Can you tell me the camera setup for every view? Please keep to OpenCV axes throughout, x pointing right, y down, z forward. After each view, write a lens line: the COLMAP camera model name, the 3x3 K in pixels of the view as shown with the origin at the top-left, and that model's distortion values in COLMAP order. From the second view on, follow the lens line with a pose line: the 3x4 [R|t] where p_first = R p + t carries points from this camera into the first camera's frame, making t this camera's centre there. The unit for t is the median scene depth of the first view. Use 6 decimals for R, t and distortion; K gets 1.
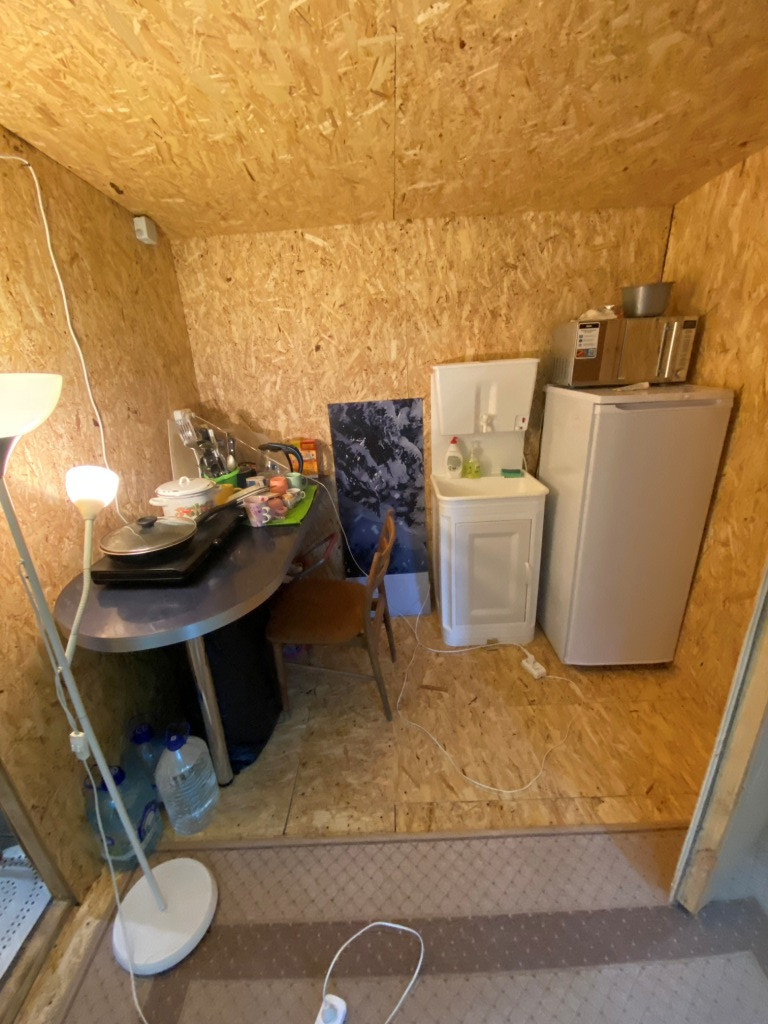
lens RADIAL K [[413.0, 0, 385.9], [0, 413.0, 507.1], [0, 0, 1]] dist [-0.000606, -0.014535]
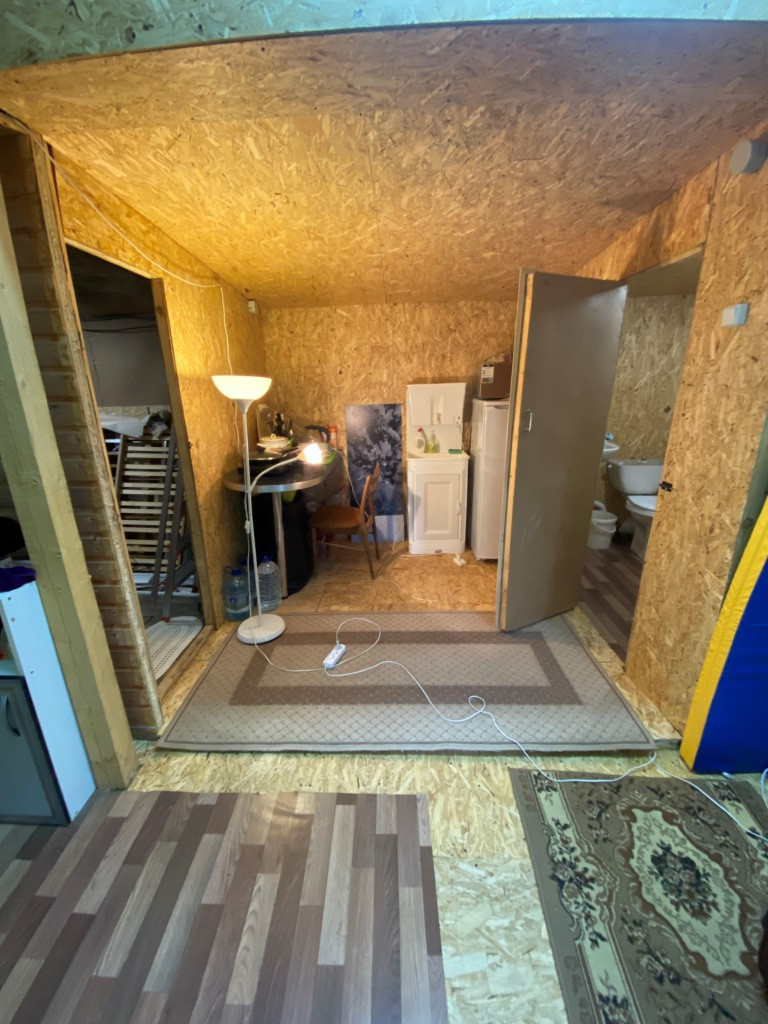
lens RADIAL K [[413.1, 0, 387.2], [0, 413.1, 513.6], [0, 0, 1]] dist [0.001262, -0.013555]
pose [[0.999278, 0.037205, -0.007647, 0.065098], [-0.037502, 0.998360, -0.043253, 0.274870], [0.006025, 0.043509, 0.999035, -0.707263]]
